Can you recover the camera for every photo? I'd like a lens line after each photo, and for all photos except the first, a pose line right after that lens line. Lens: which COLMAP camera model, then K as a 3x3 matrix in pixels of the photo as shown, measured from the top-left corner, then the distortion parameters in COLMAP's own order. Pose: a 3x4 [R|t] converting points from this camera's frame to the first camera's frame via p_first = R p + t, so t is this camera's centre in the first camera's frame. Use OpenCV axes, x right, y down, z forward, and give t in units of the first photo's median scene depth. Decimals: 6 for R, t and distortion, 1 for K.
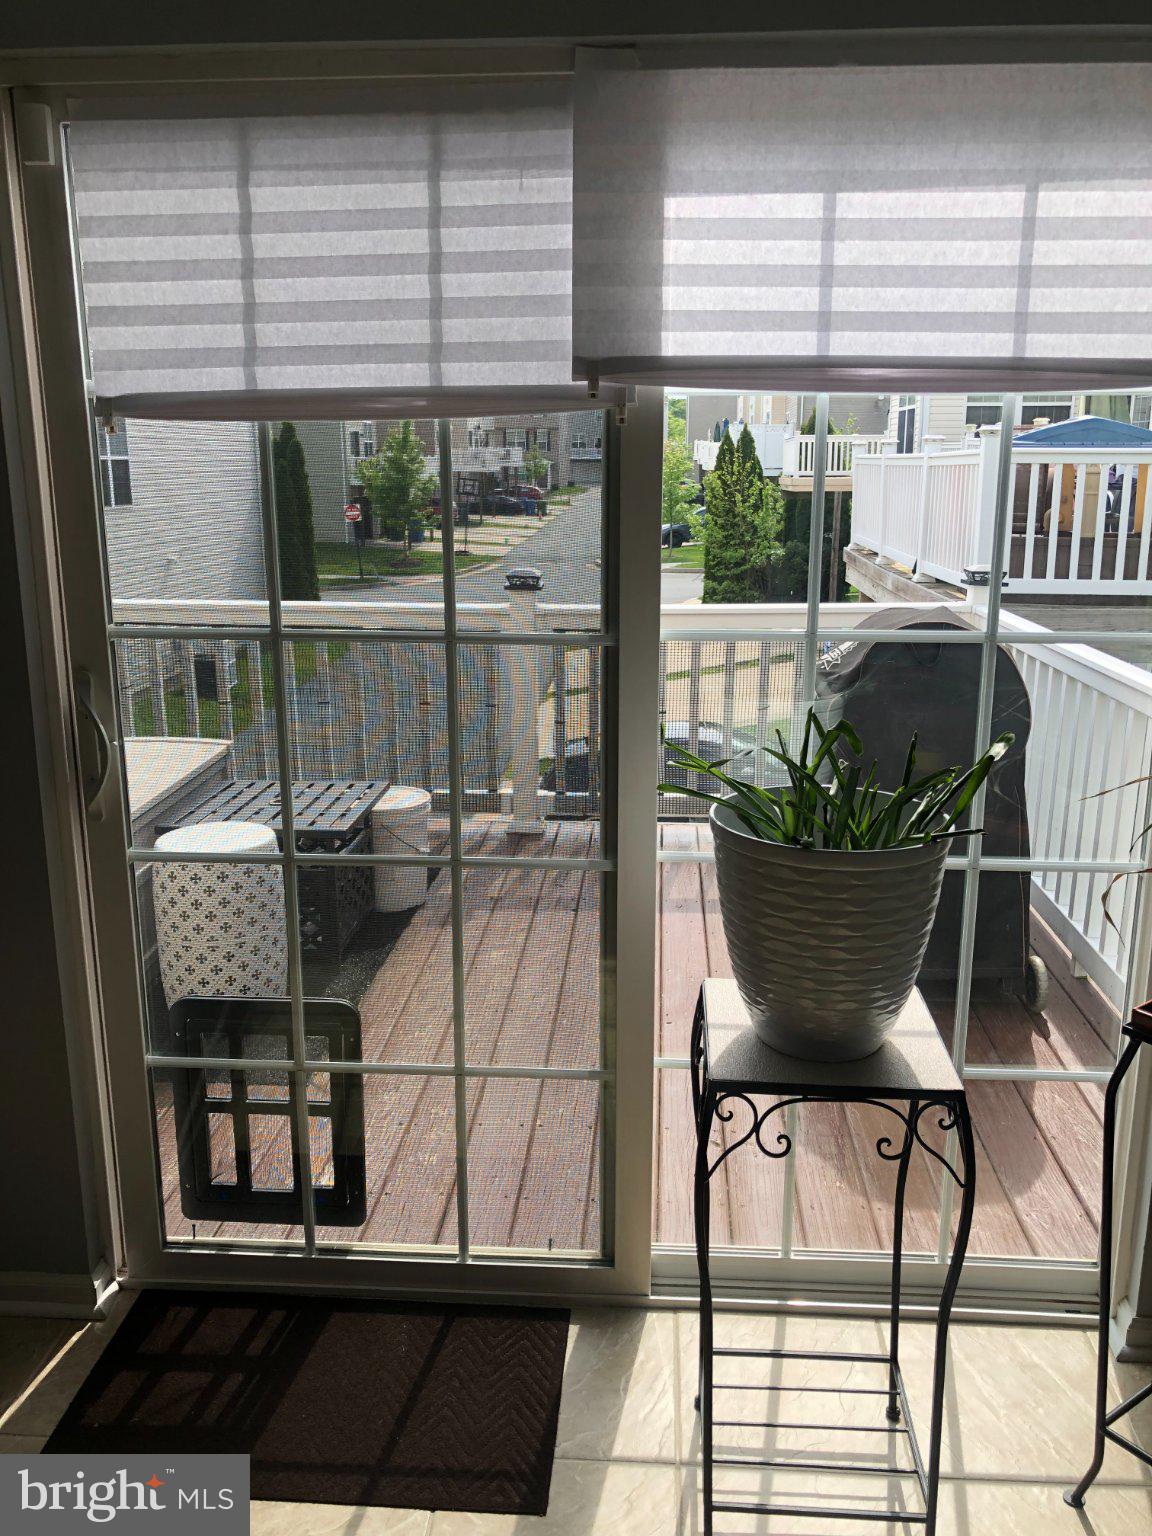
lens RADIAL K [[1269.8, 0, 582.0], [0, 1269.8, 752.6], [0, 0, 1]] dist [0.015059, -0.018705]
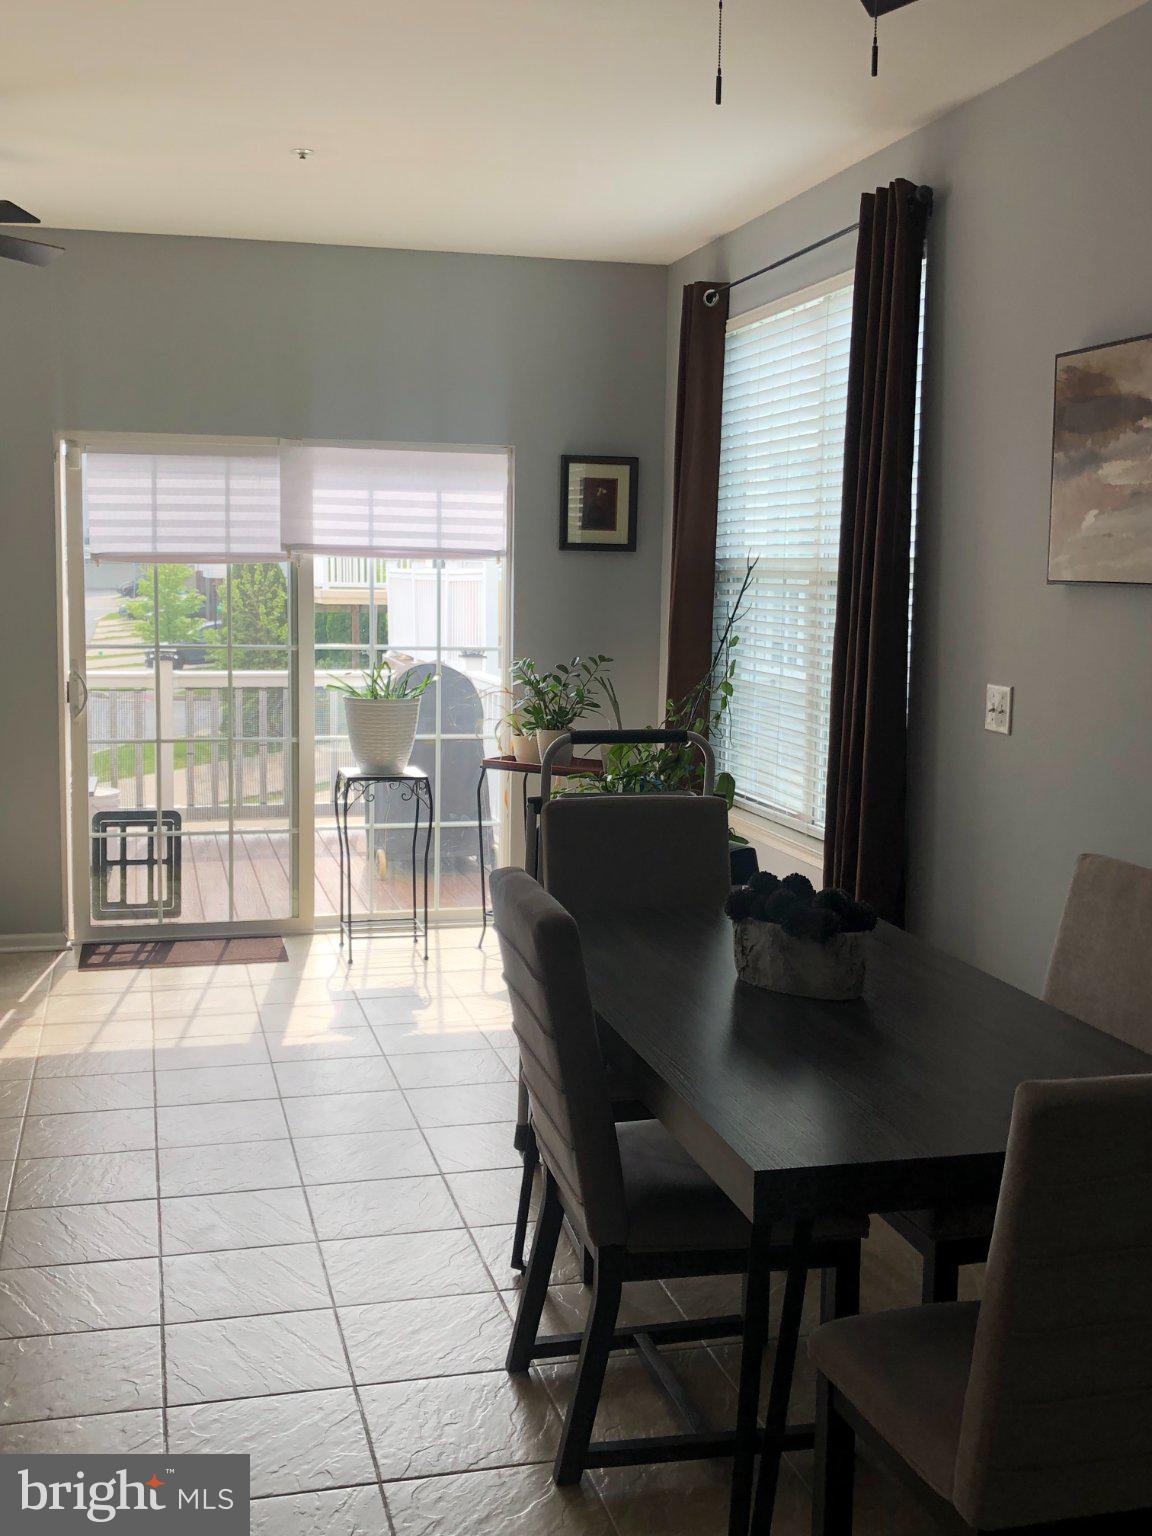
lens RADIAL K [[1601.6, 0, 576.0], [0, 1601.6, 768.0], [0, 0, 1]] dist [0.074678, -0.009129]
pose [[0.948741, -0.024501, 0.315105, -0.504332], [0.056399, 0.994113, -0.092511, 0.523866], [-0.310983, 0.105540, 0.944537, -2.407099]]
